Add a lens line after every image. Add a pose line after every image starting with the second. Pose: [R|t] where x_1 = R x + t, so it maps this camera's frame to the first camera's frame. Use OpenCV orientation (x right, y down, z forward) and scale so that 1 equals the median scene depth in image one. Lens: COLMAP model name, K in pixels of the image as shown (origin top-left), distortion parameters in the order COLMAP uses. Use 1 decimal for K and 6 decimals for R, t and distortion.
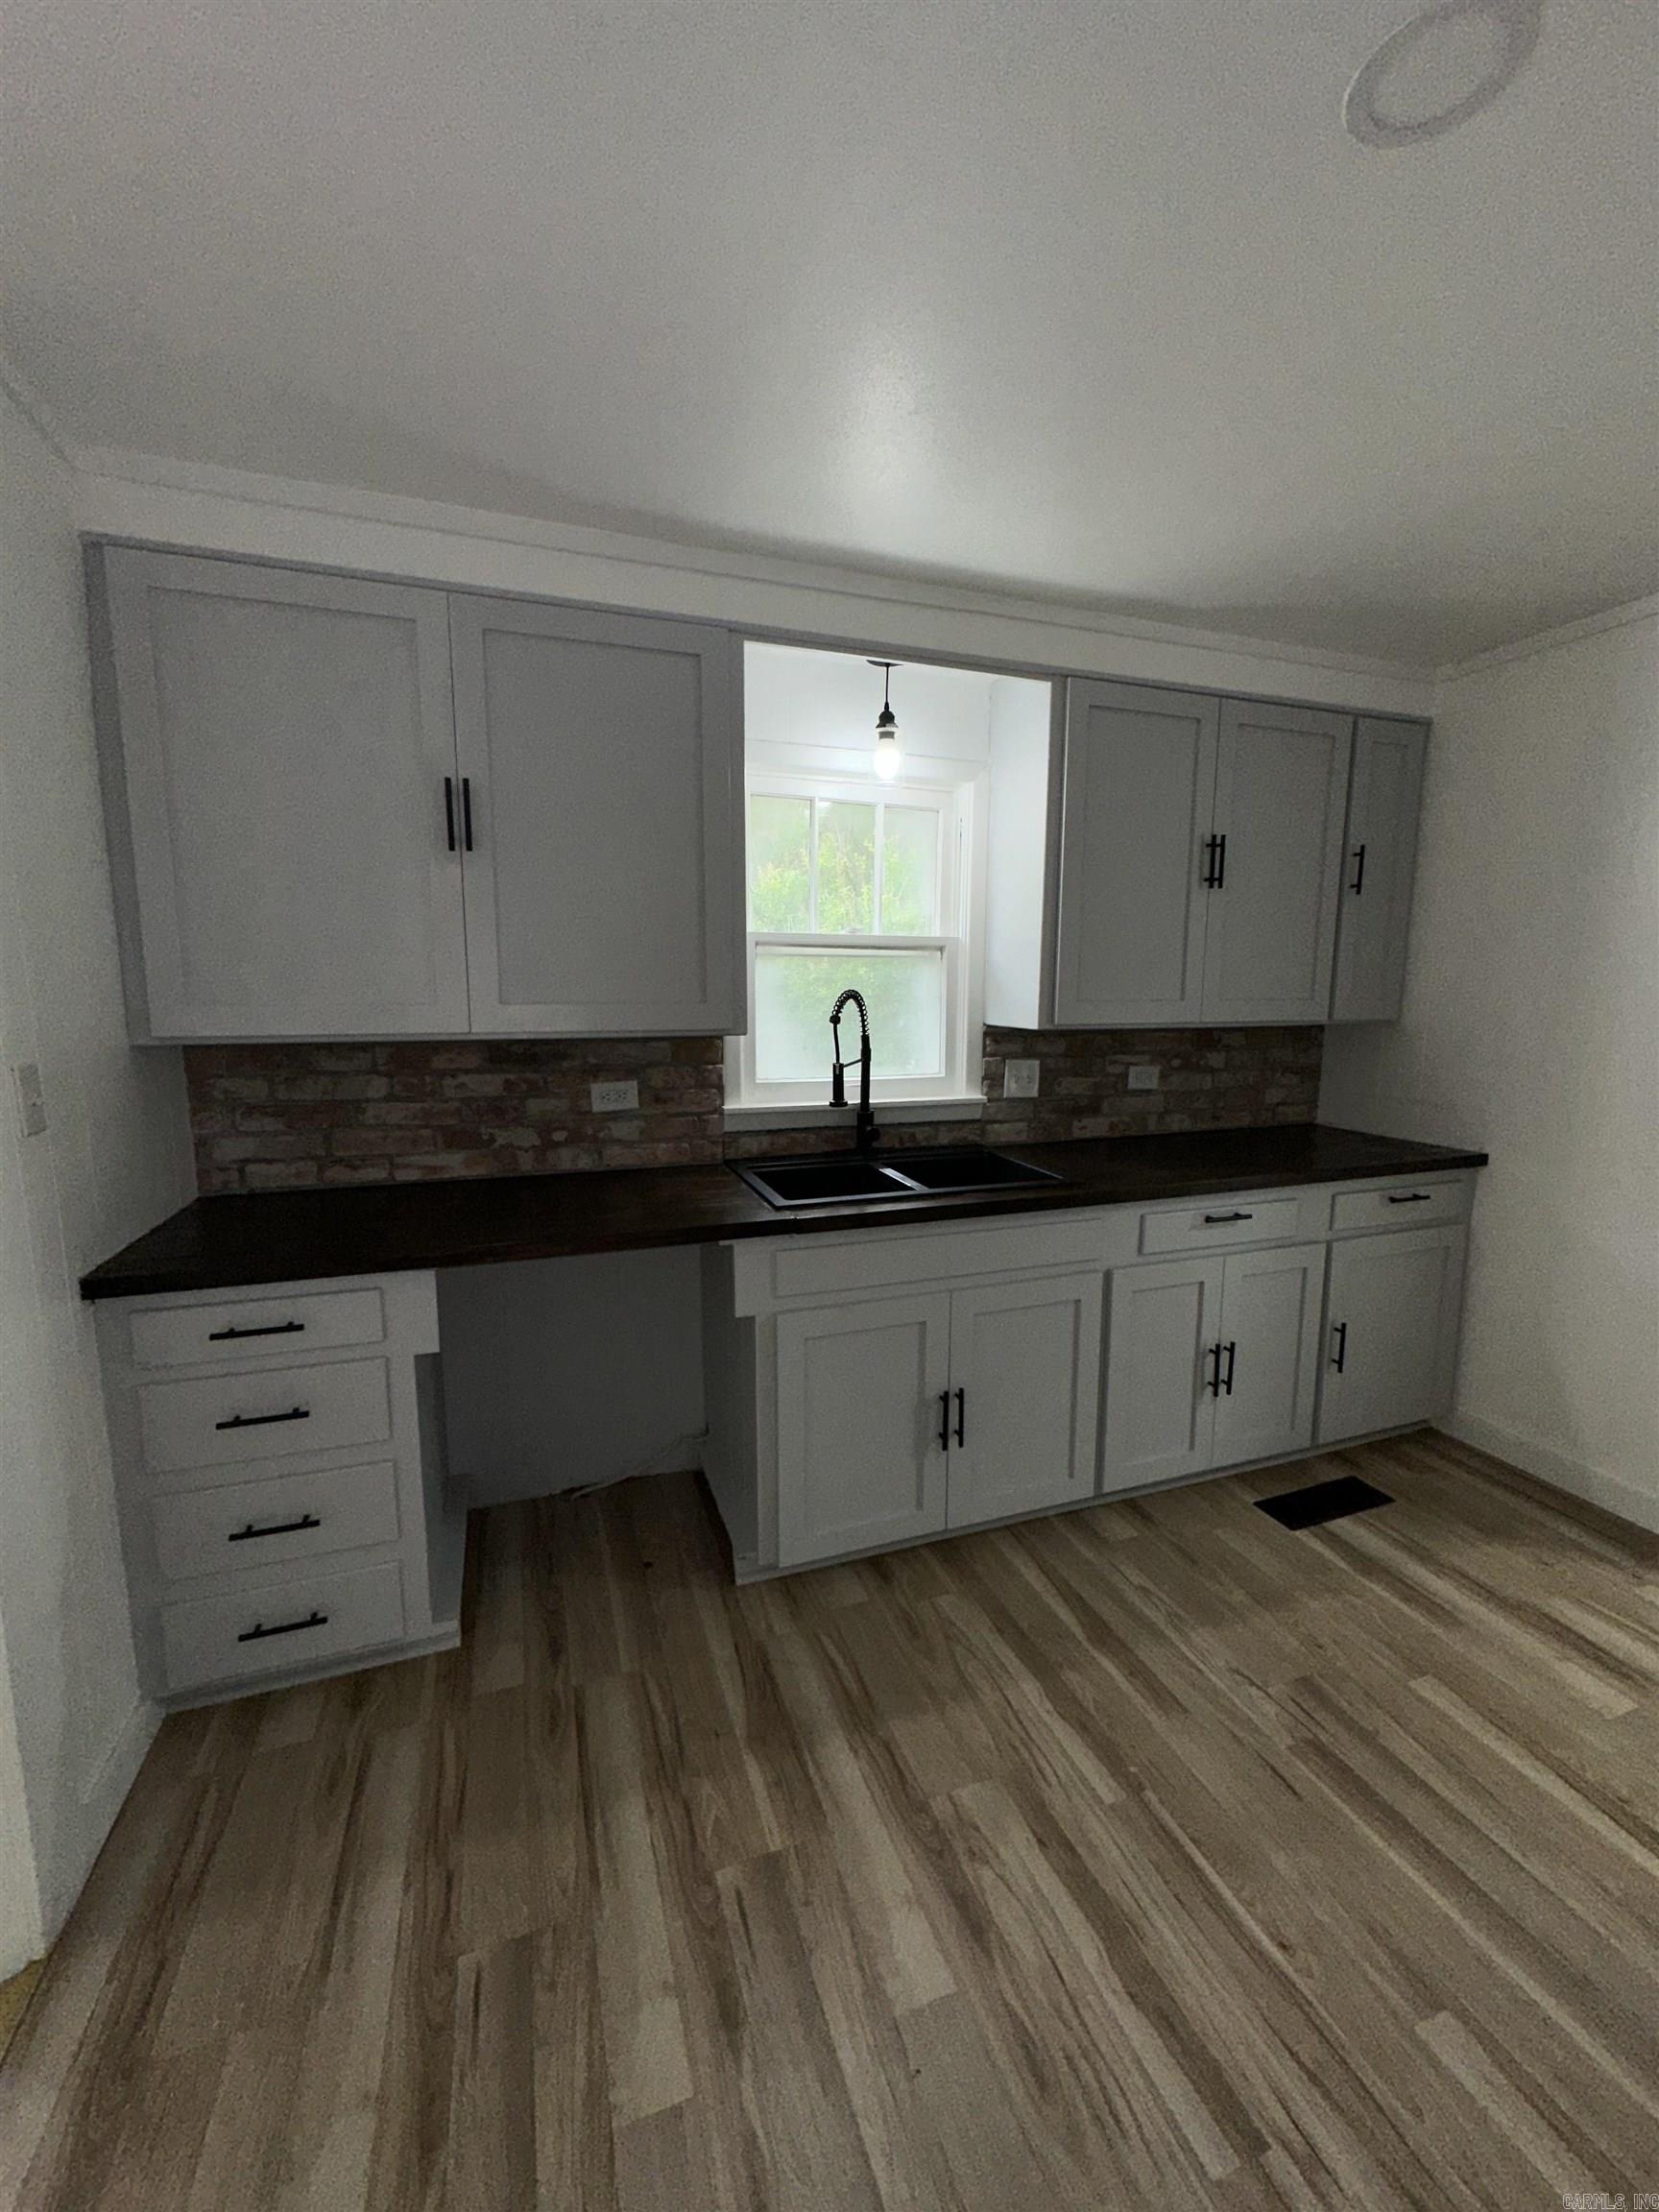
lens RADIAL K [[890.9, 0, 827.9], [0, 890.9, 1104.9], [0, 0, 1]] dist [-0.002807, 0.001248]
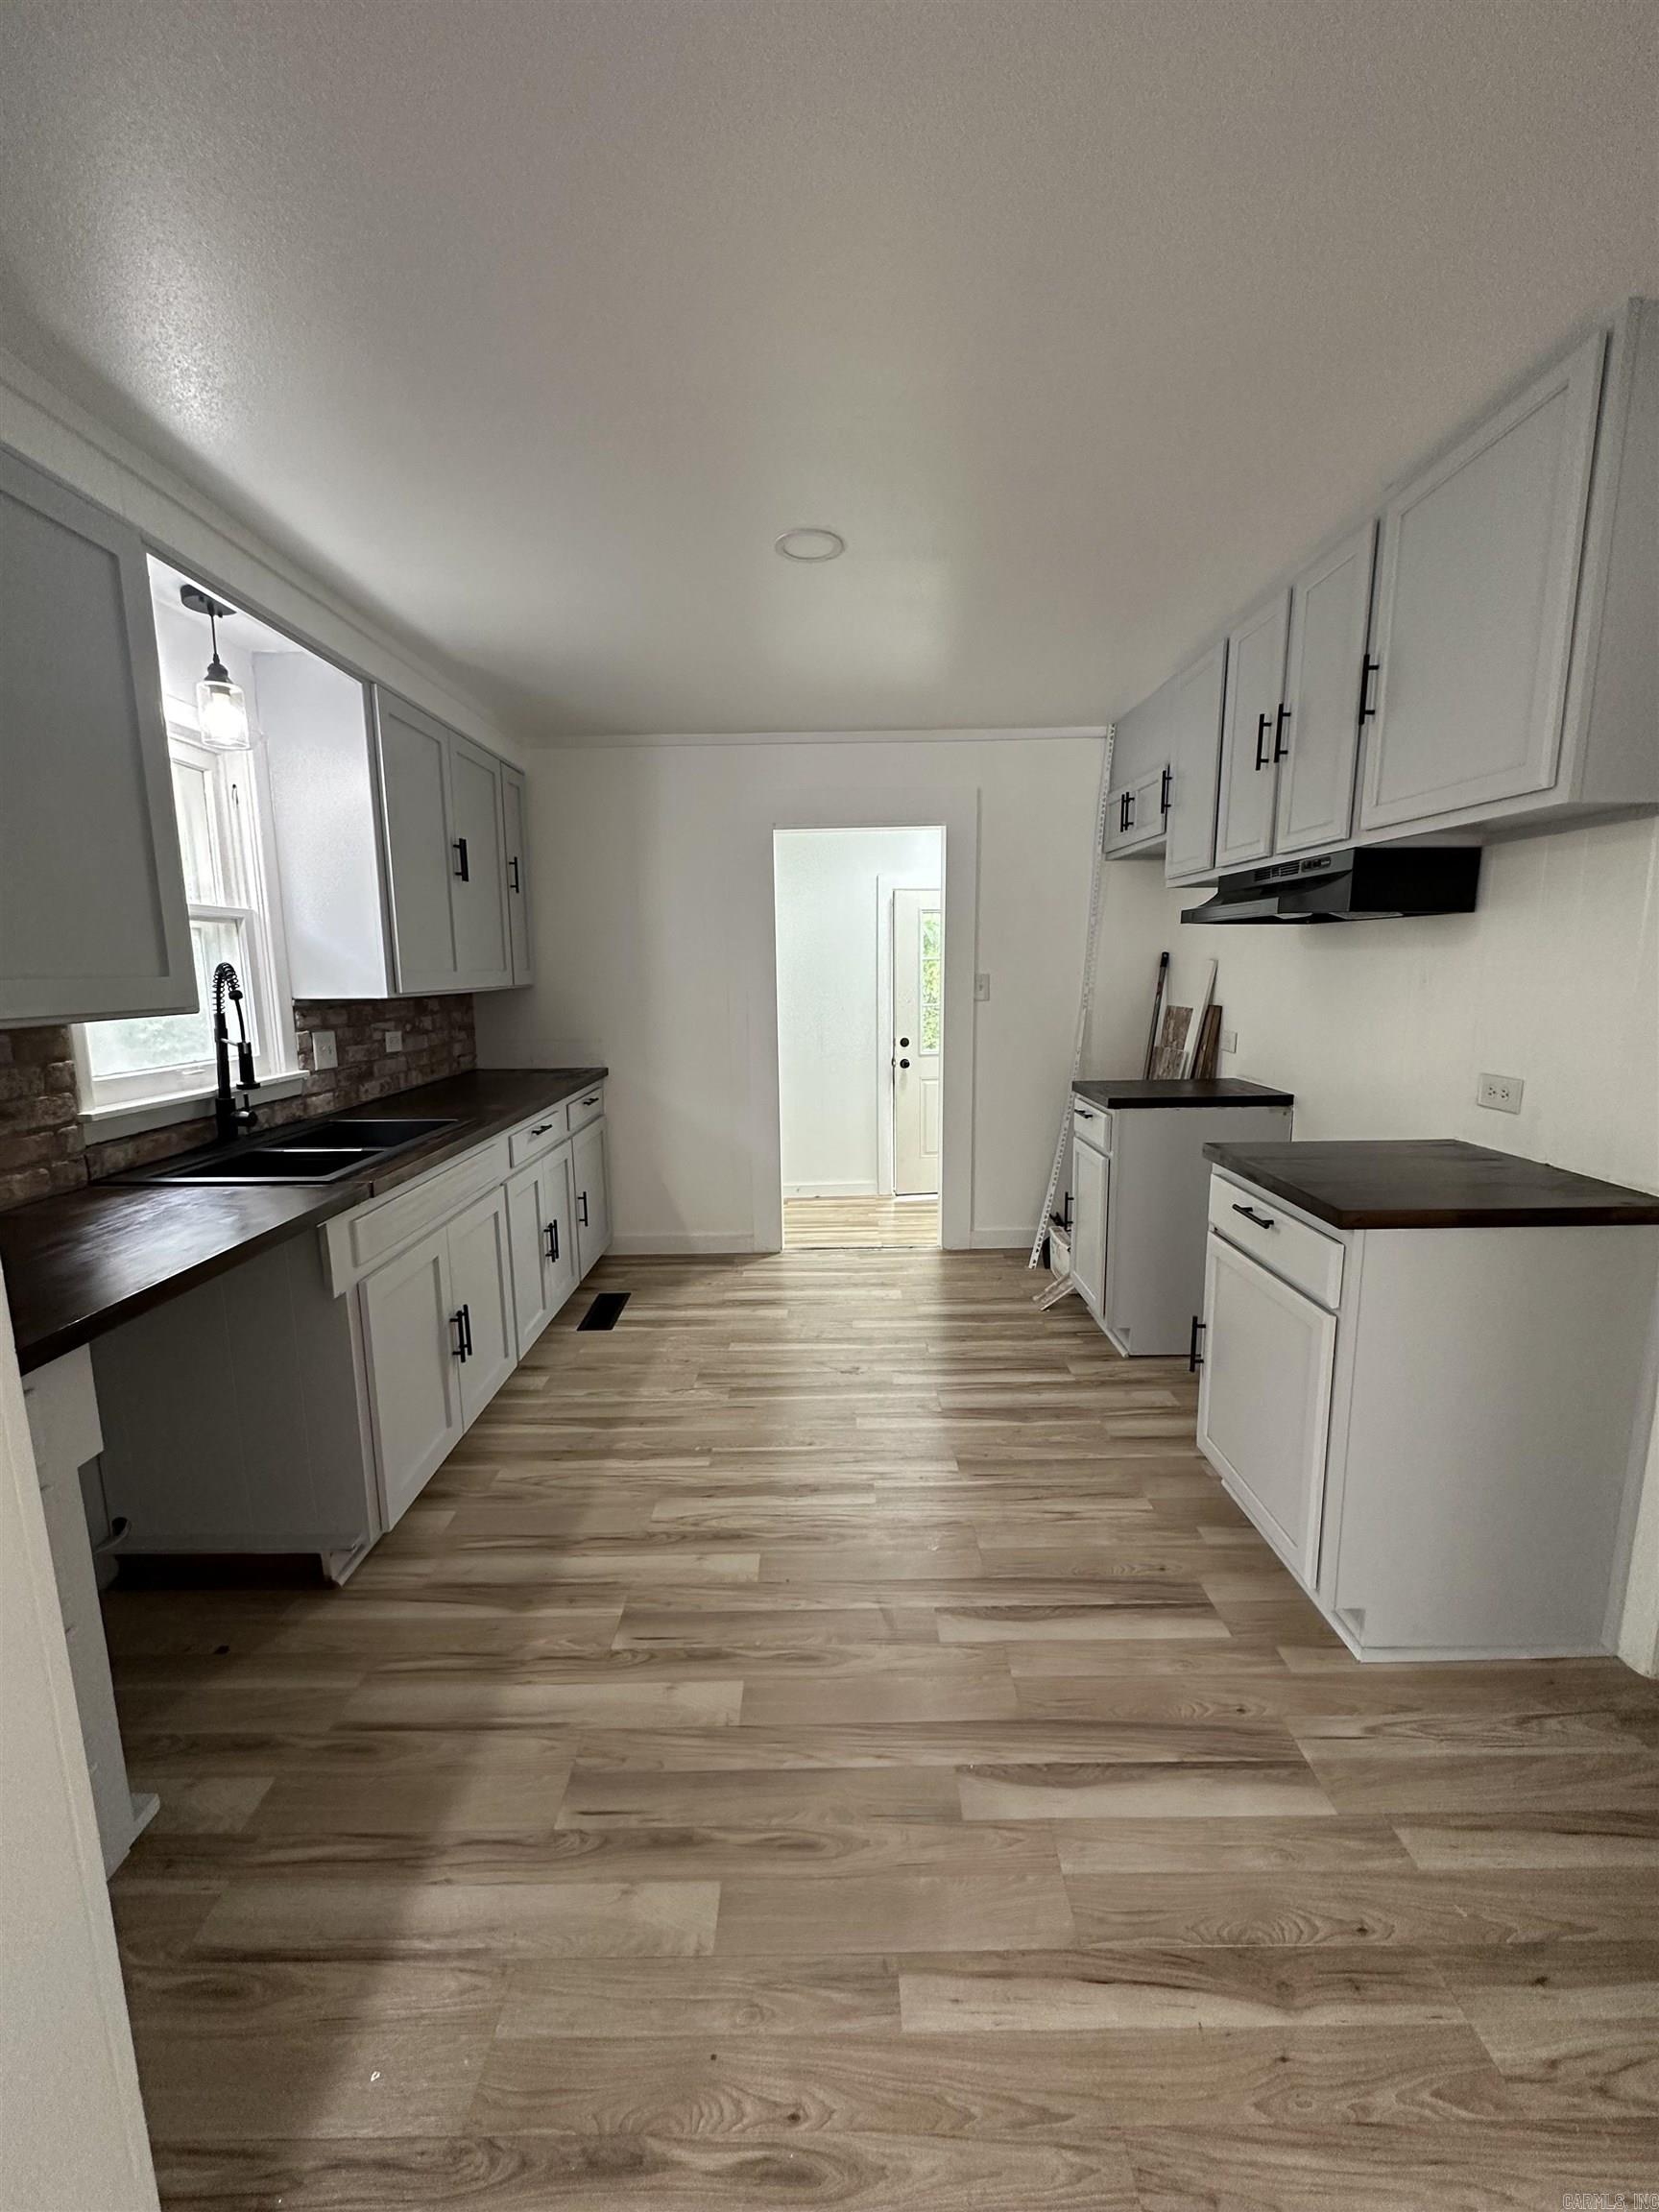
lens RADIAL K [[890.9, 0, 829.4], [0, 890.9, 1105.4], [0, 0, 1]] dist [-0.002807, 0.001248]
pose [[0.328249, -0.152856, 0.932142, -0.645694], [0.137622, 0.984029, 0.112902, -0.002991], [-0.934512, 0.091223, 0.344043, 0.116701]]
